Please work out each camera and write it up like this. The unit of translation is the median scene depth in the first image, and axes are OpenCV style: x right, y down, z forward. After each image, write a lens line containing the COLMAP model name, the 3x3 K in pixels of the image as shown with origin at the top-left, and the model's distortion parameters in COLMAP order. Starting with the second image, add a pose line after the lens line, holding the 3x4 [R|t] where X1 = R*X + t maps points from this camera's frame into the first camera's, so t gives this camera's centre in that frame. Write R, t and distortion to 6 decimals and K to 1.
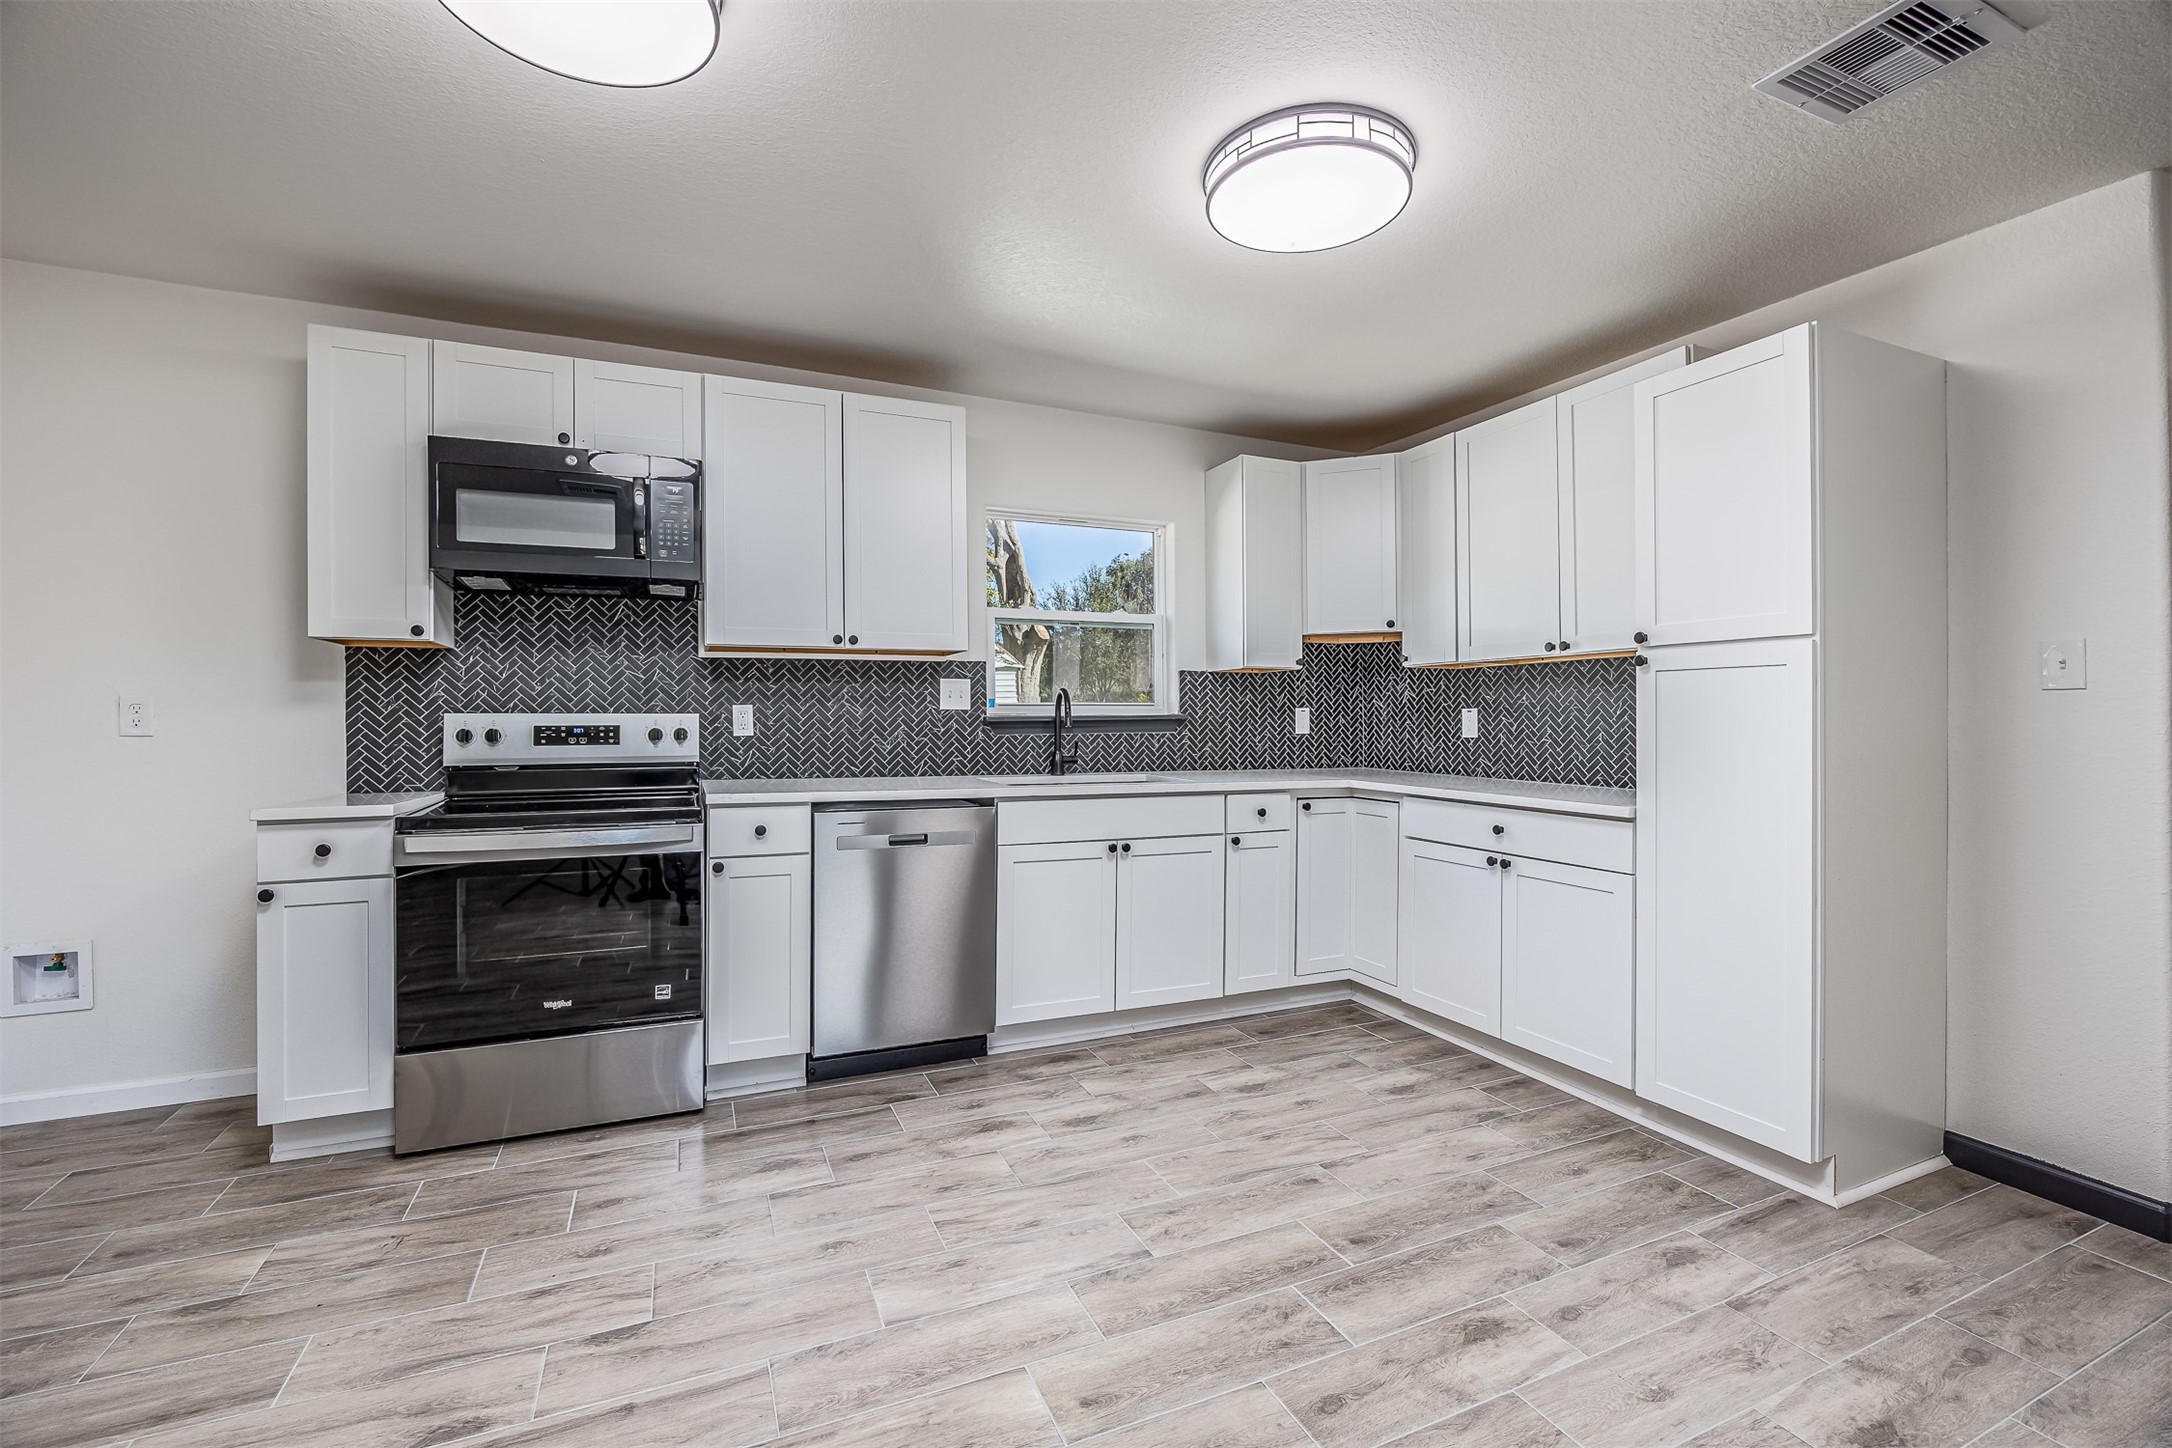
lens RADIAL K [[905.8, 0, 1069.3], [0, 905.8, 717.7], [0, 0, 1]] dist [-0.009791, -0.000097]
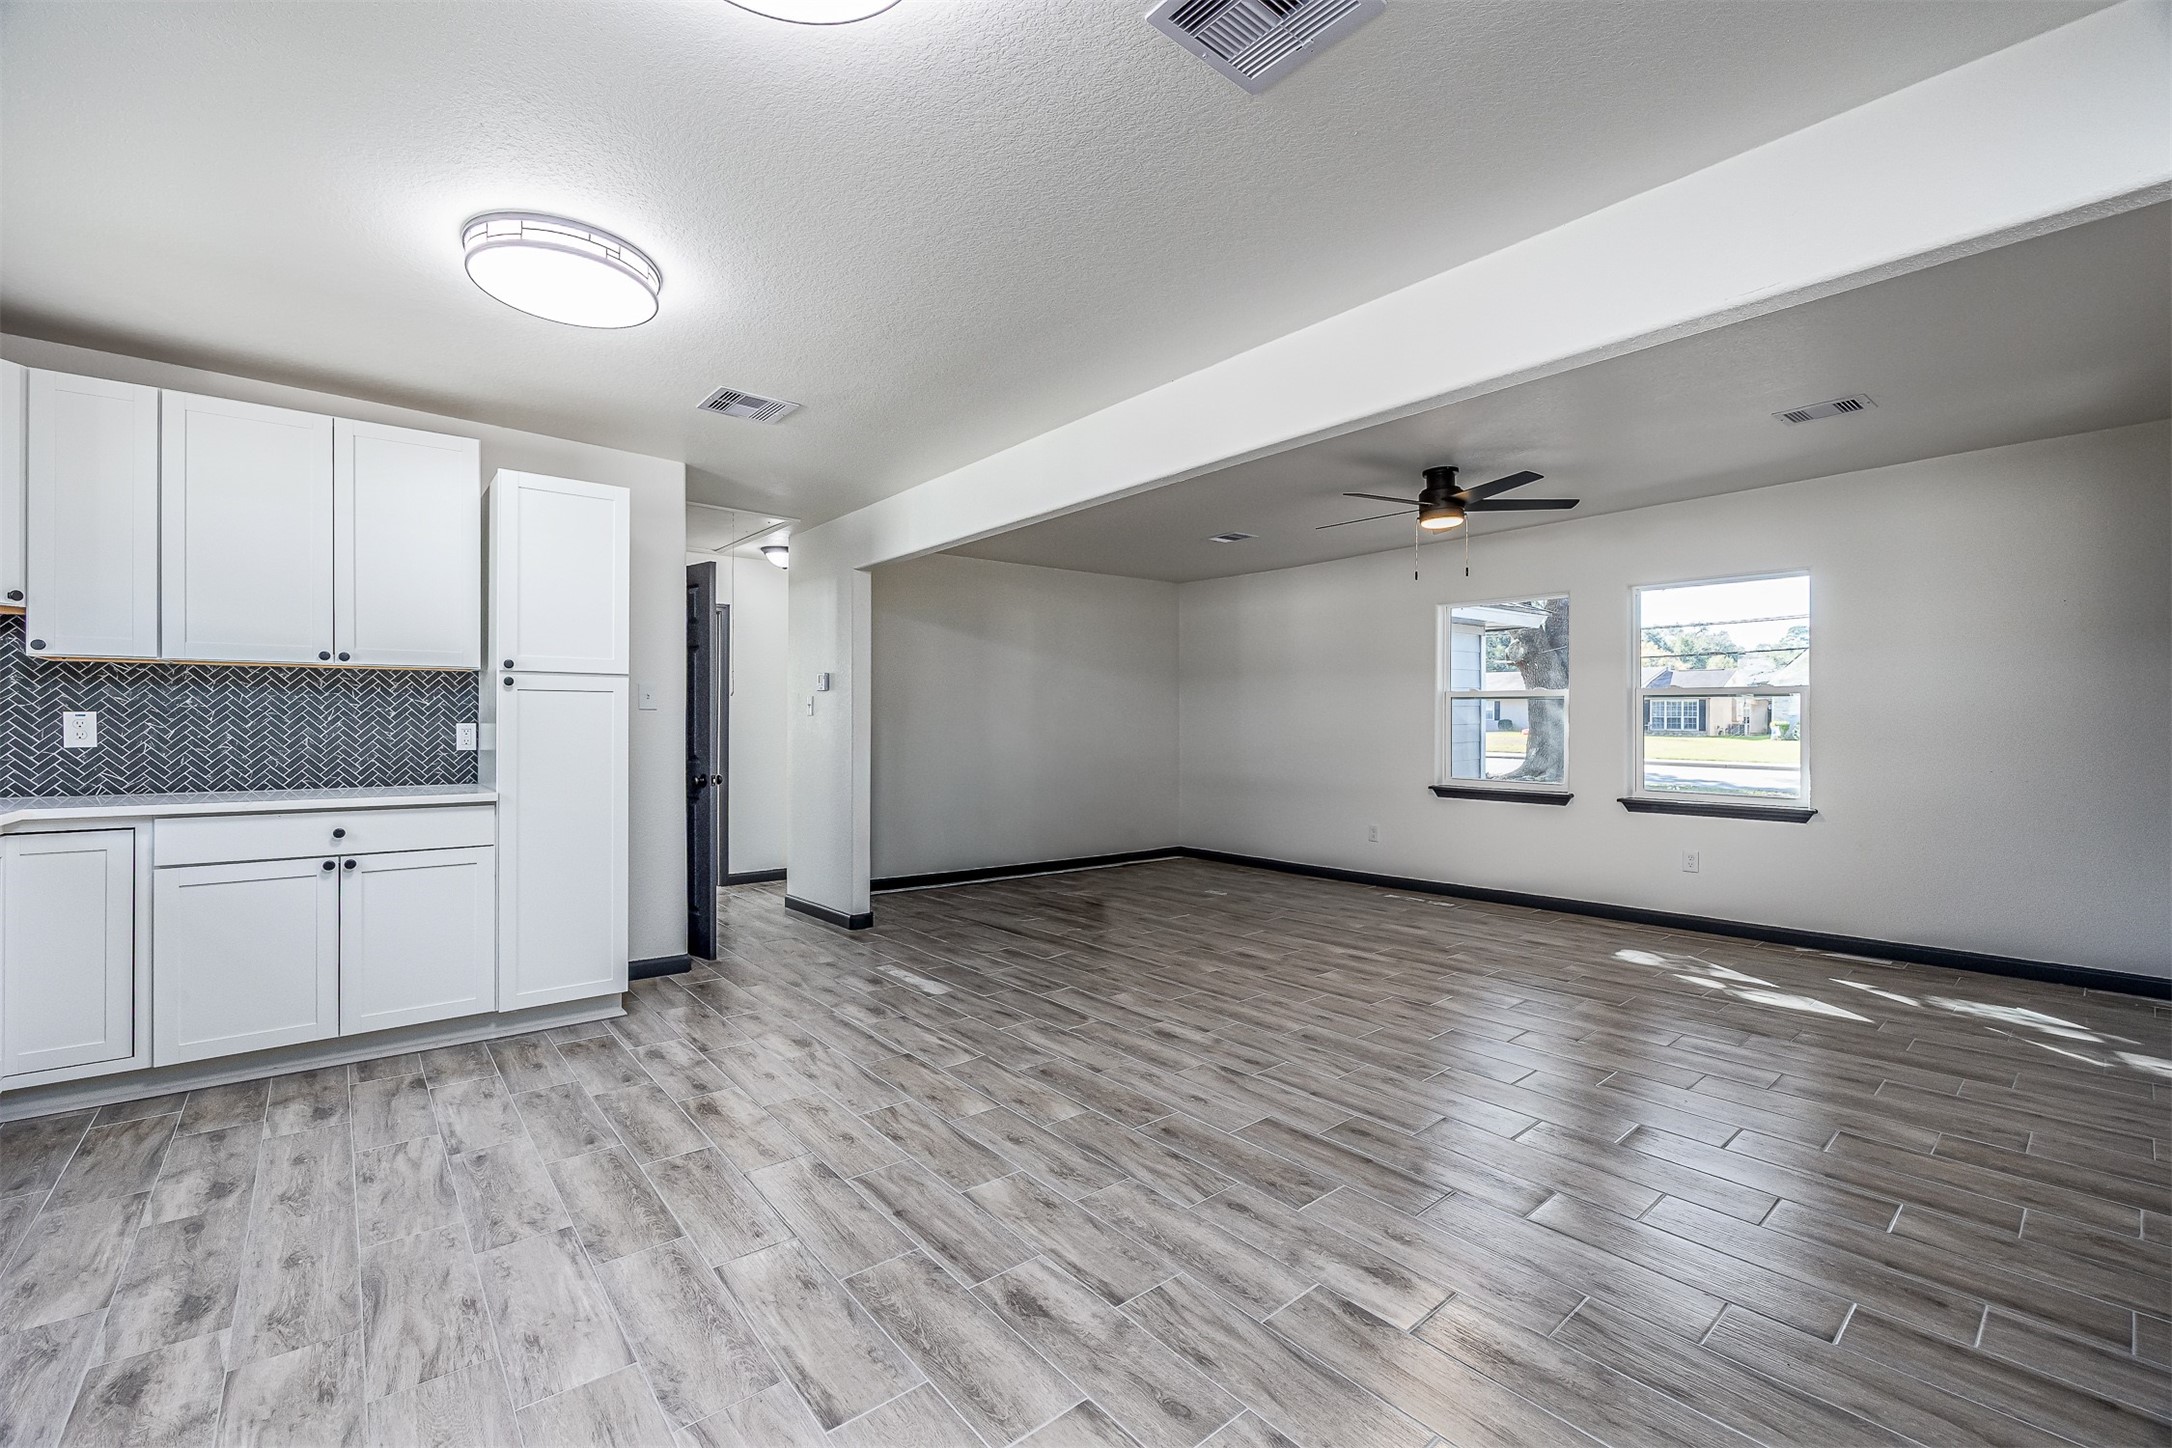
lens RADIAL K [[905.8, 0, 1063.2], [0, 905.8, 722.9], [0, 0, 1]] dist [-0.009791, -0.000097]
pose [[-0.264837, 0.000635, 0.964293, -0.806988], [-0.002623, 0.999996, -0.001379, -0.002158], [-0.964290, -0.002895, -0.264834, 0.529193]]
